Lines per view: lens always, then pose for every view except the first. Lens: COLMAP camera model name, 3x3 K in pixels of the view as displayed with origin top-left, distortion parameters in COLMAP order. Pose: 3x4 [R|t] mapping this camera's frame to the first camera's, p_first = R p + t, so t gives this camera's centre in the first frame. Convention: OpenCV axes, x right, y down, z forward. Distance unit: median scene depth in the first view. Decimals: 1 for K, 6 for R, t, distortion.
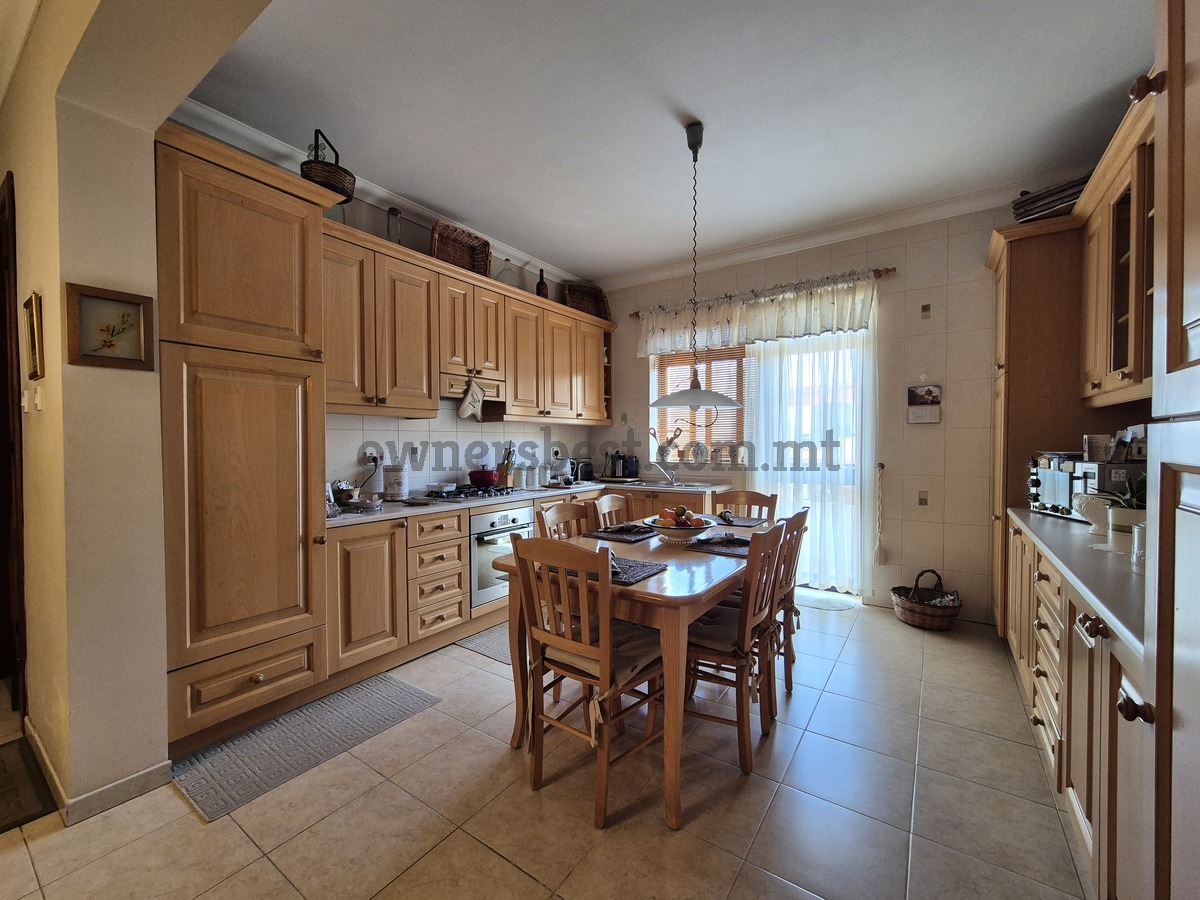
lens RADIAL K [[492.5, 0, 598.3], [0, 492.5, 449.8], [0, 0, 1]] dist [-0.003027, 0.000670]
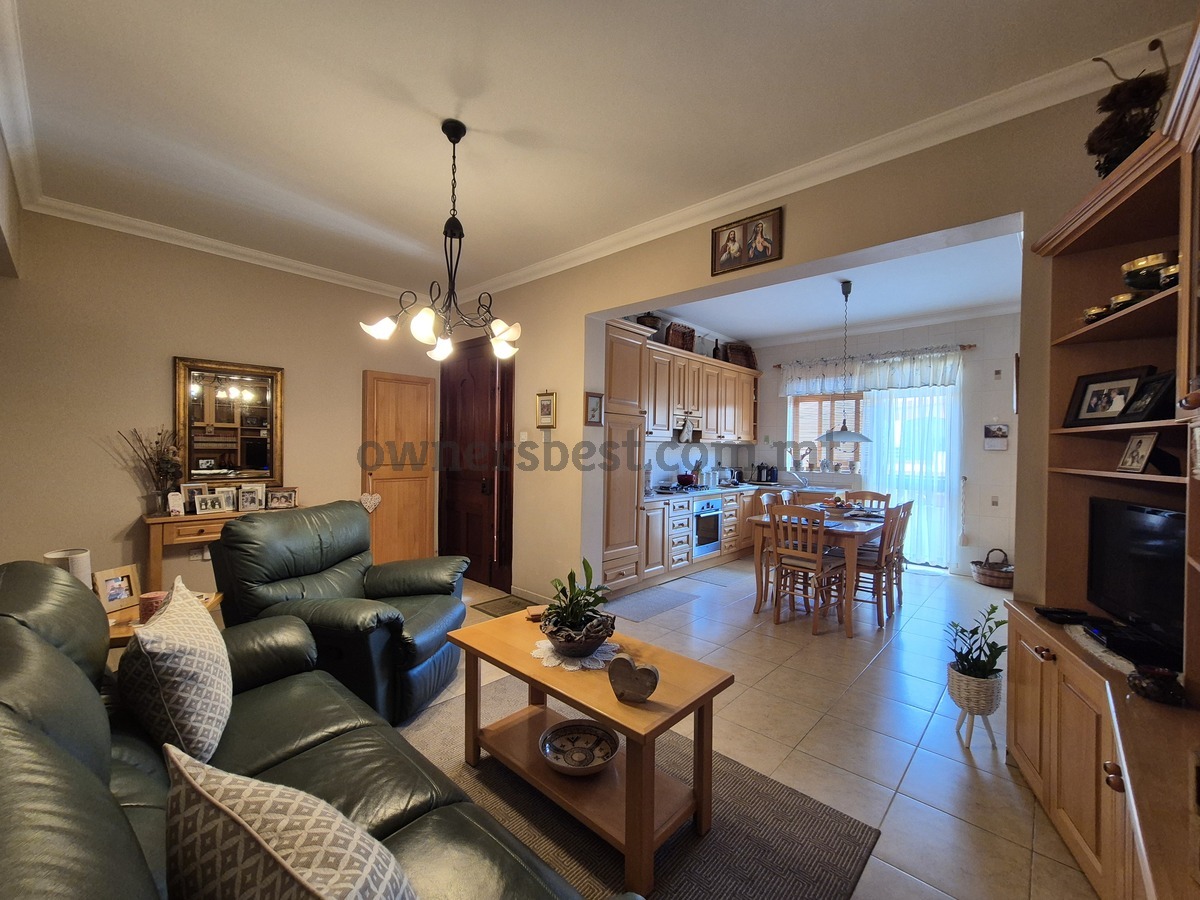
lens RADIAL K [[492.5, 0, 601.1], [0, 492.5, 449.4], [0, 0, 1]] dist [-0.003027, 0.000670]
pose [[0.989921, 0.018700, -0.140382, -0.286818], [-0.020388, 0.999736, -0.010594, -0.014961], [0.140147, 0.013349, 0.990041, -0.594291]]
